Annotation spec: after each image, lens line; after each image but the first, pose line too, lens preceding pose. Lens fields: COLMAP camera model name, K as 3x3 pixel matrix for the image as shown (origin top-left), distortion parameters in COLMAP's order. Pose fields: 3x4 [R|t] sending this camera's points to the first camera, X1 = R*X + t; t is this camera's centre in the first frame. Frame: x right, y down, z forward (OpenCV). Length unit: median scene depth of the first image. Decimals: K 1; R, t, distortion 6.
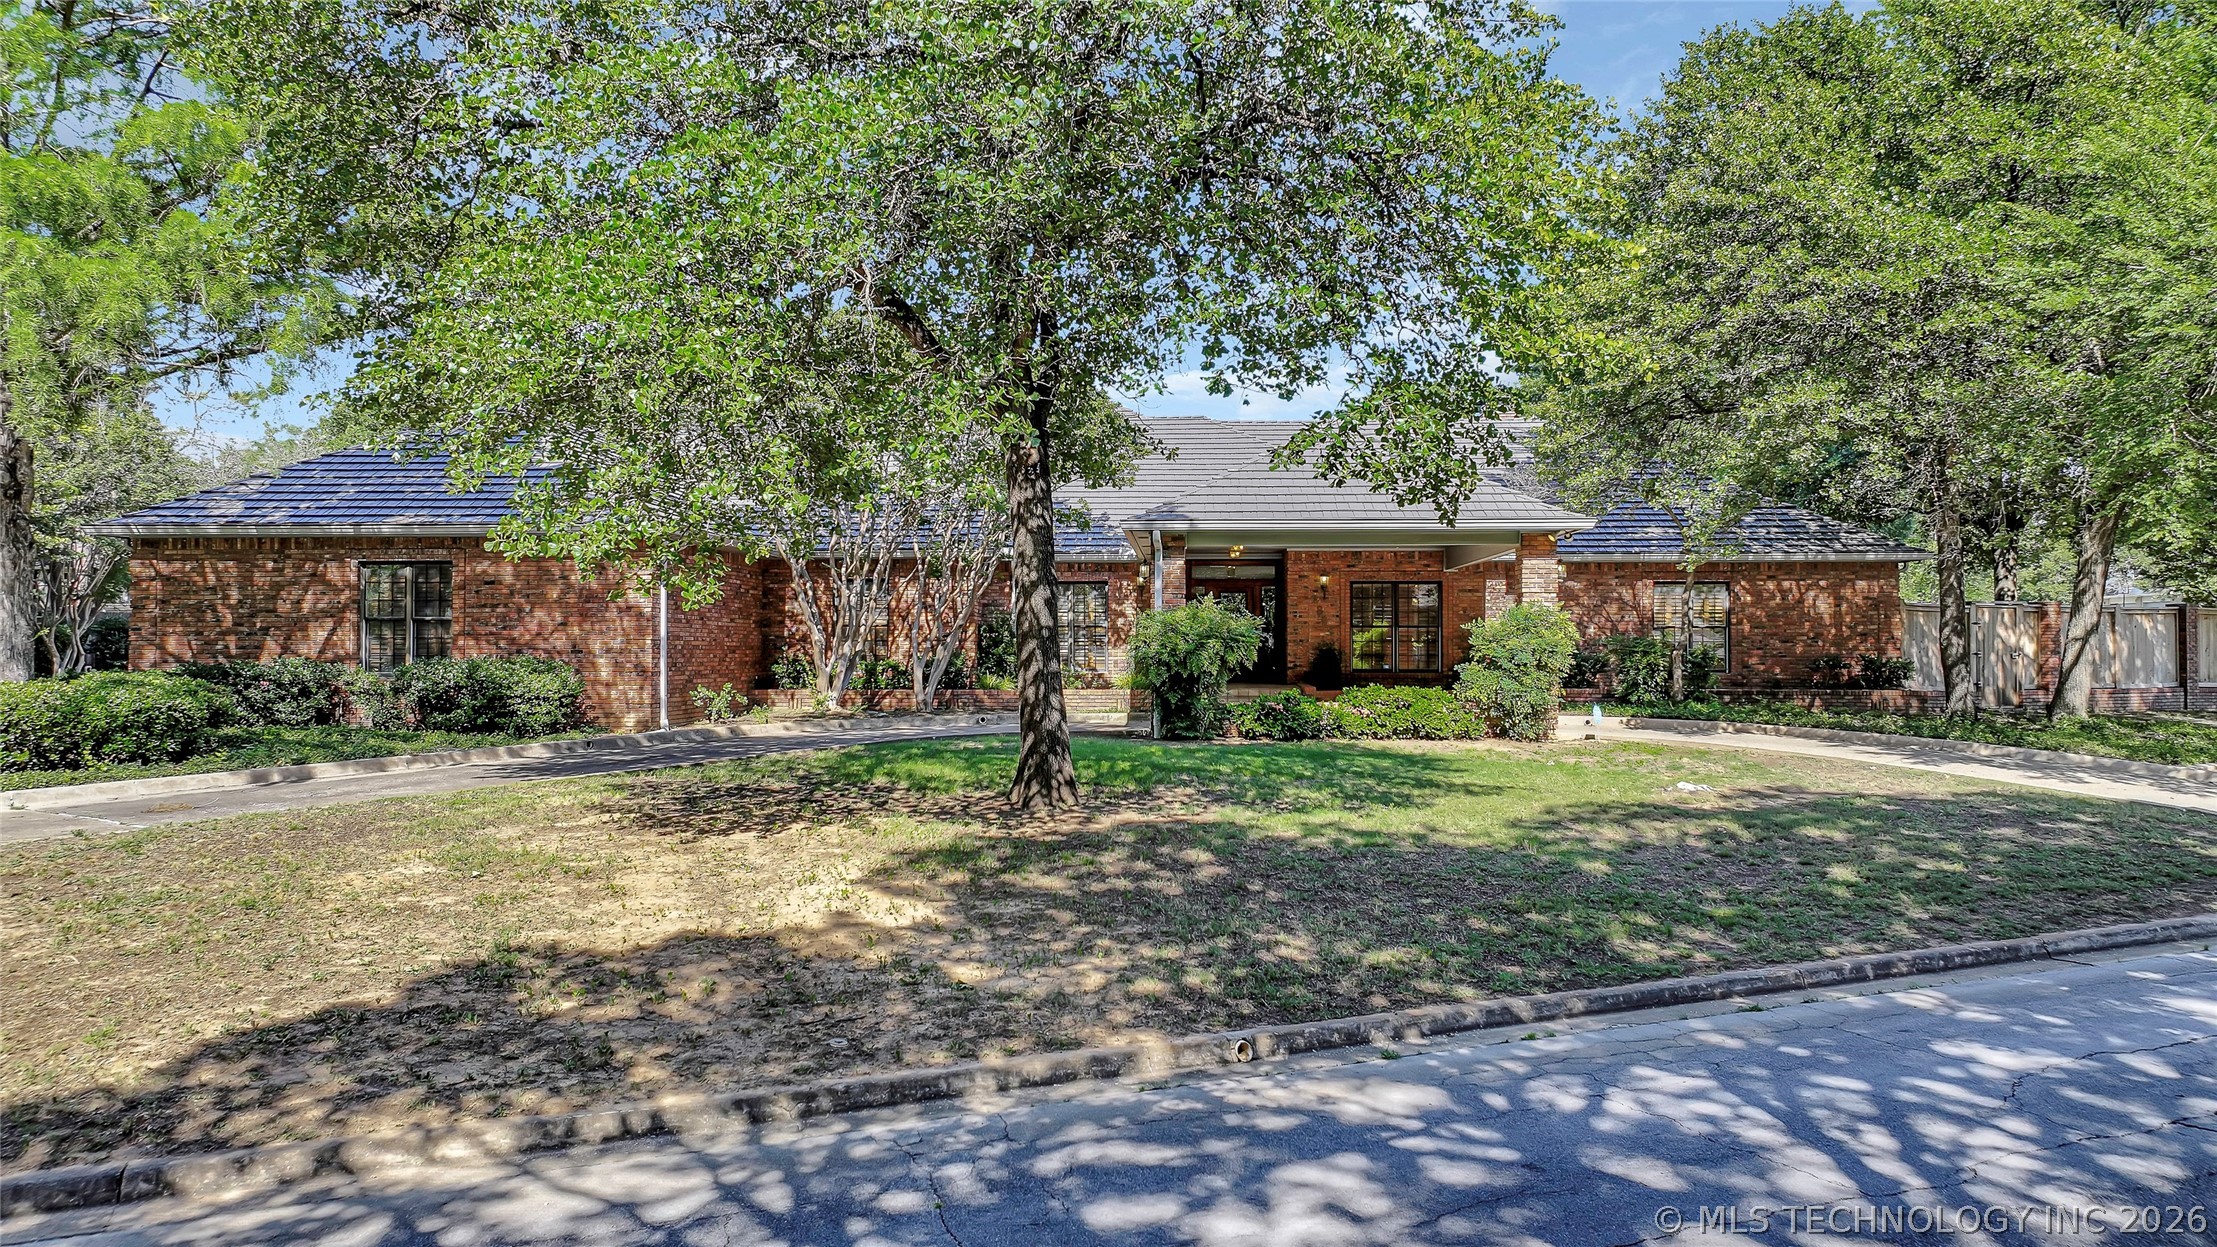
lens RADIAL K [[1559.3, 0, 1108.5], [0, 1559.3, 623.5], [0, 0, 1]] dist [0.005177, 0.003331]
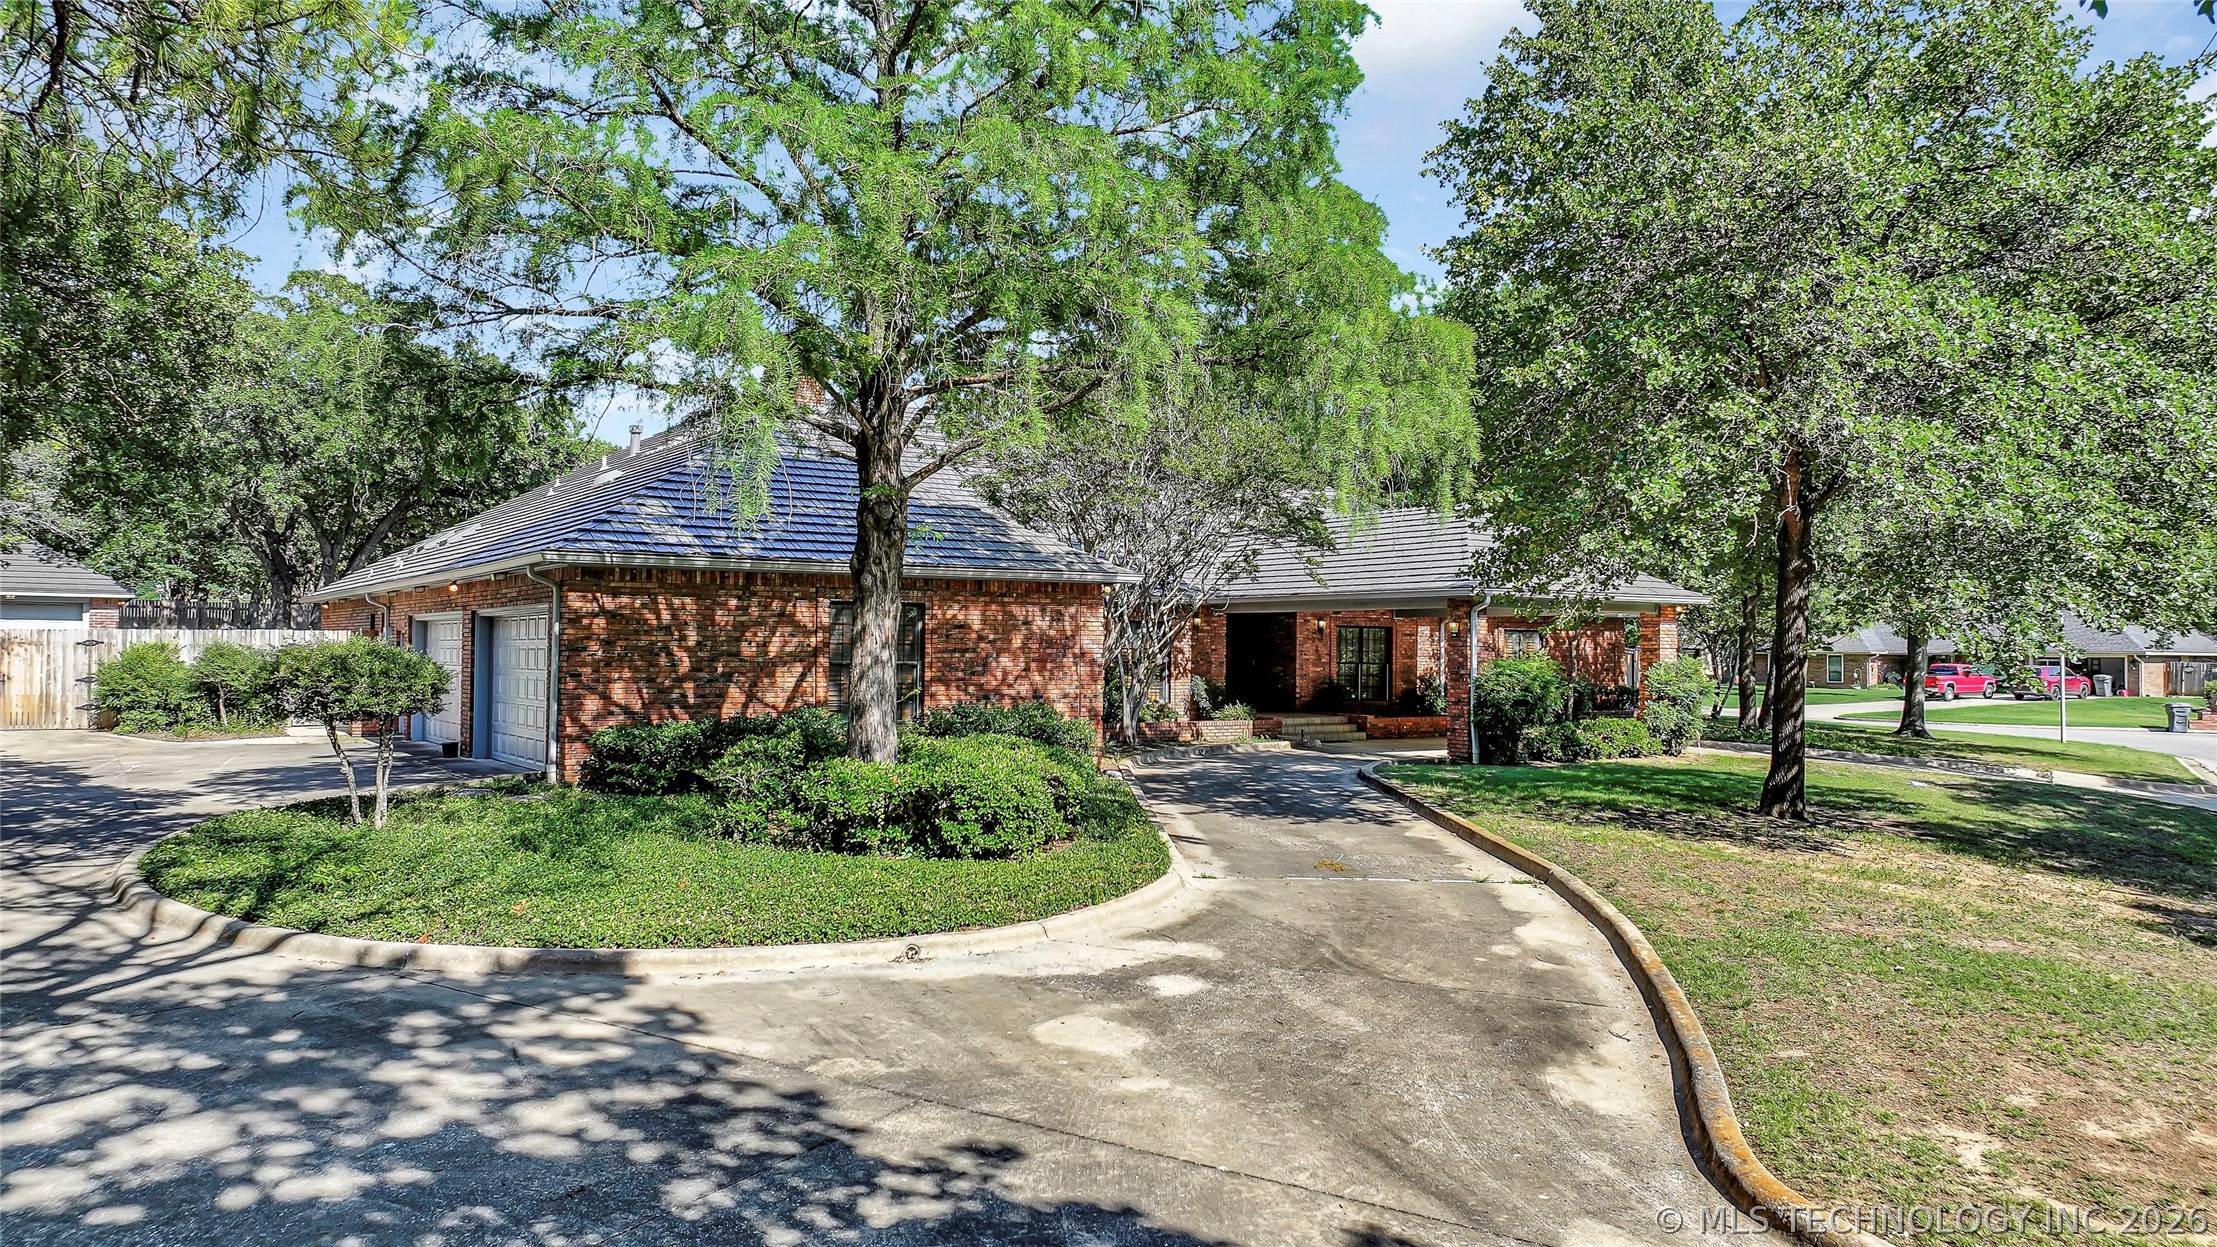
lens RADIAL K [[1559.3, 0, 1108.5], [0, 1559.3, 623.5], [0, 0, 1]] dist [0.005177, 0.003331]
pose [[0.822990, 0.018091, 0.567768, -0.862905], [-0.018906, 0.999811, -0.004453, -0.025580], [-0.567742, -0.007069, 0.823176, 0.149668]]
